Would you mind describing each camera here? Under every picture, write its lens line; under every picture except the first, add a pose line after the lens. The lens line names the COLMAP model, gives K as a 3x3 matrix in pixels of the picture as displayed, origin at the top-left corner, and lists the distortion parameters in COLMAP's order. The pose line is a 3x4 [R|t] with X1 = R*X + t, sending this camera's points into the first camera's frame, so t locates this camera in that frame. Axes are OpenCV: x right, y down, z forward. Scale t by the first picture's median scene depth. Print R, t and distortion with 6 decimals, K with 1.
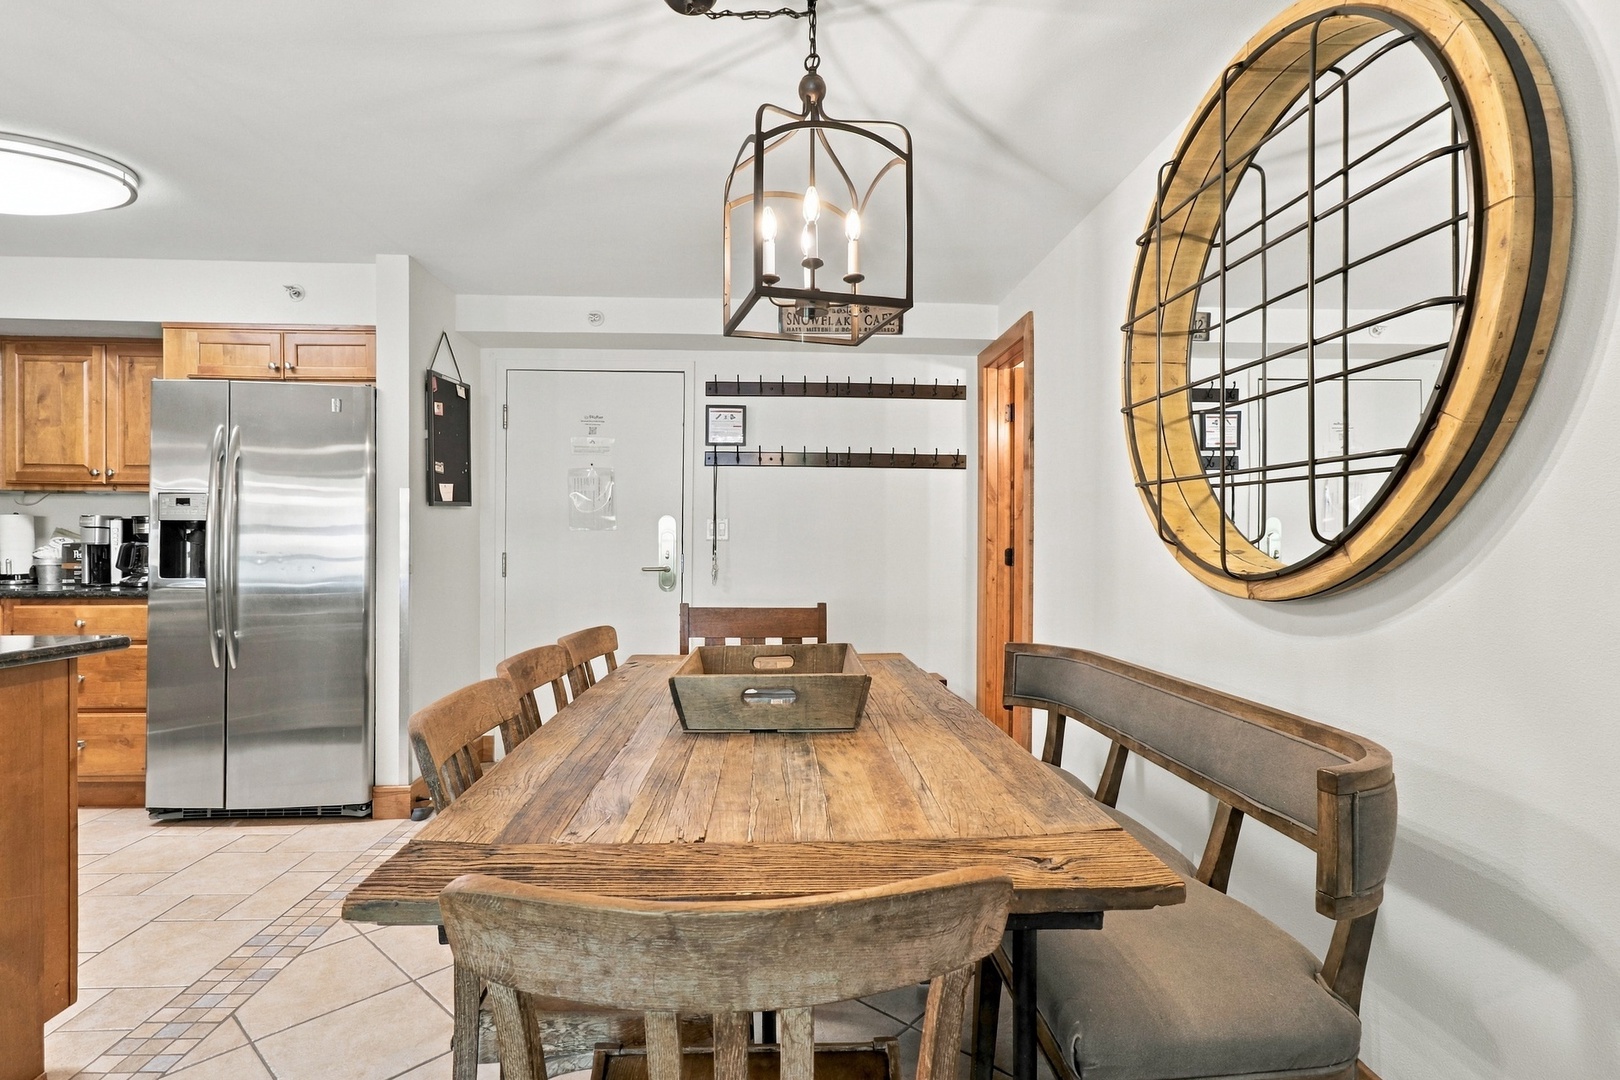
lens RADIAL K [[785.3, 0, 814.5], [0, 785.3, 529.0], [0, 0, 1]] dist [-0.029195, 0.000679]
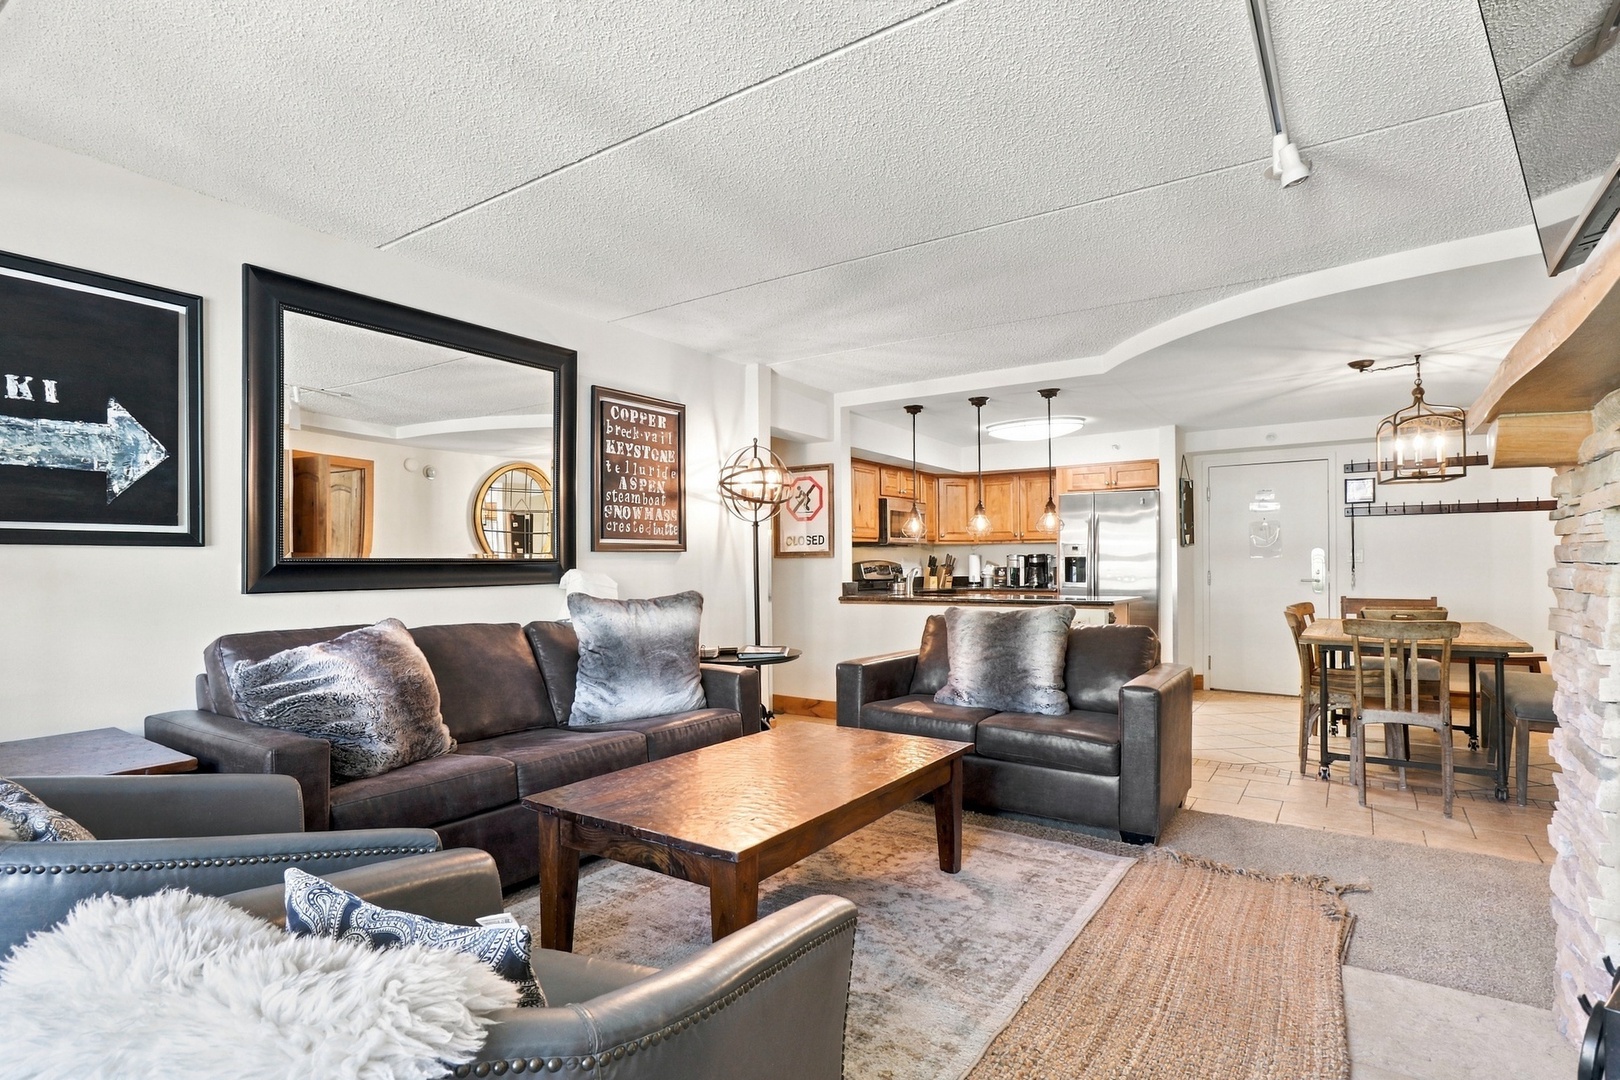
lens RADIAL K [[815.4, 0, 807.4], [0, 815.4, 561.6], [0, 0, 1]] dist [-0.000683, 0.000320]
pose [[0.784123, -0.010279, -0.620521, 0.034092], [0.020197, 0.999756, 0.008962, -0.026216], [0.620277, -0.019560, 0.784139, -1.023938]]
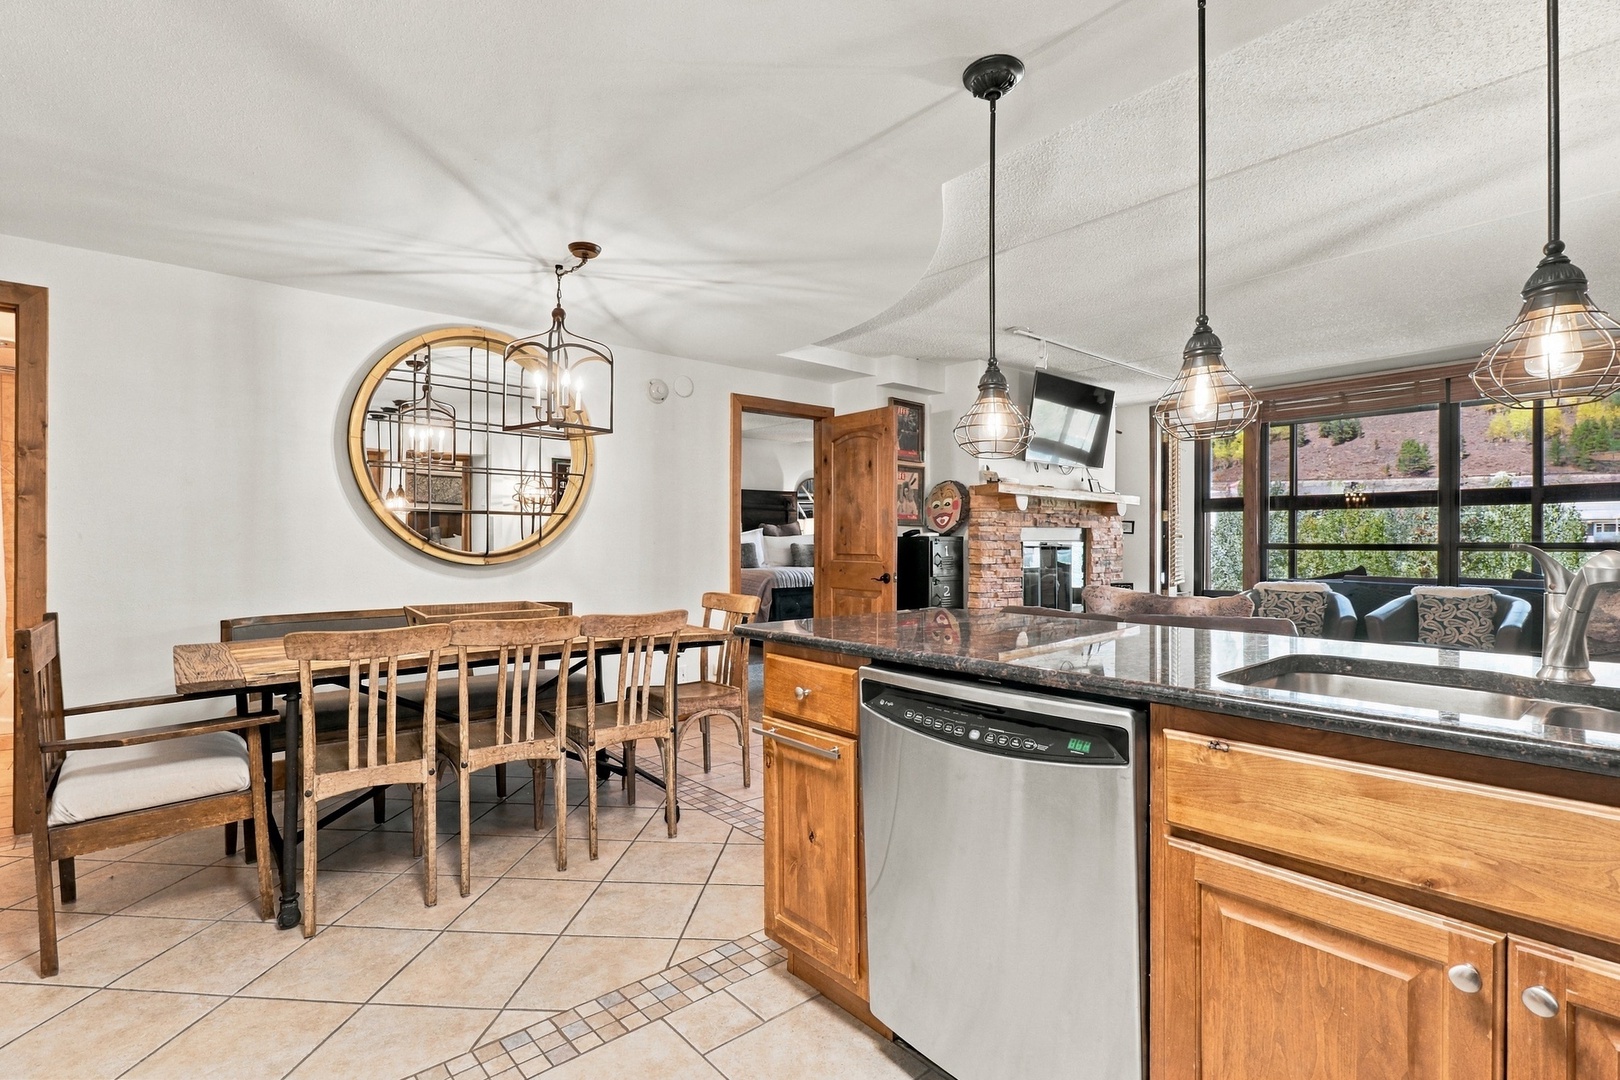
lens RADIAL K [[766.7, 0, 803.4], [0, 766.7, 539.7], [0, 0, 1]] dist [0.000386, 0.000971]
pose [[-0.590466, -0.000772, 0.807062, -0.809794], [-0.015319, 0.999830, -0.010251, 0.005214], [-0.806917, -0.018416, -0.590378, 0.684217]]
